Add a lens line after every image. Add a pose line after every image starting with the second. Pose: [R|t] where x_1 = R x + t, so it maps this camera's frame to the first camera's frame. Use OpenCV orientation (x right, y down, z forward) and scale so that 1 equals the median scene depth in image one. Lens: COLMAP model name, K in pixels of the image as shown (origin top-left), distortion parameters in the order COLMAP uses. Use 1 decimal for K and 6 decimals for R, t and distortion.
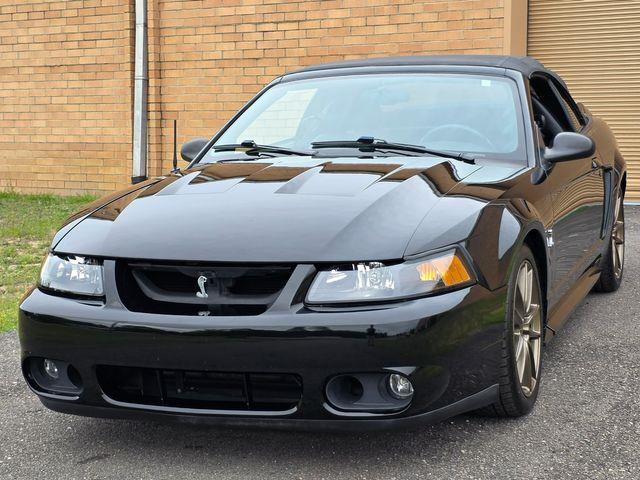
lens RADIAL K [[1308.7, 0, 320.0], [0, 1308.7, 240.0], [0, 0, 1]] dist [0.142241, 0.067774]
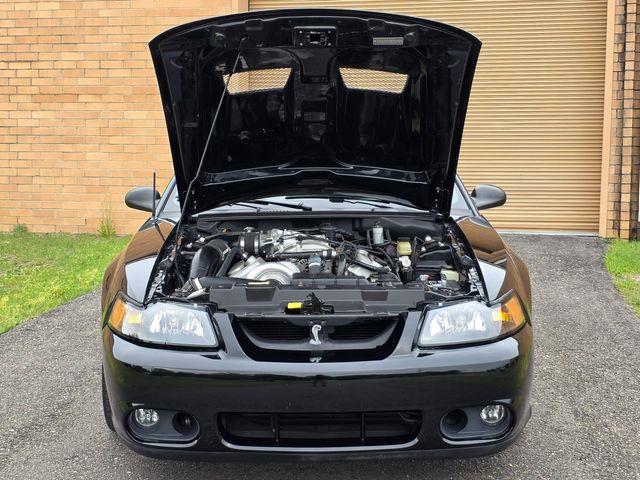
lens RADIAL K [[1167.5, 0, 321.3], [0, 1167.5, 214.6], [0, 0, 1]] dist [0.040847, 0.012650]
pose [[0.938226, -0.009010, 0.345906, -0.416668], [0.019318, 0.999466, -0.026364, -0.038346], [-0.345483, 0.031418, 0.937899, 0.079172]]
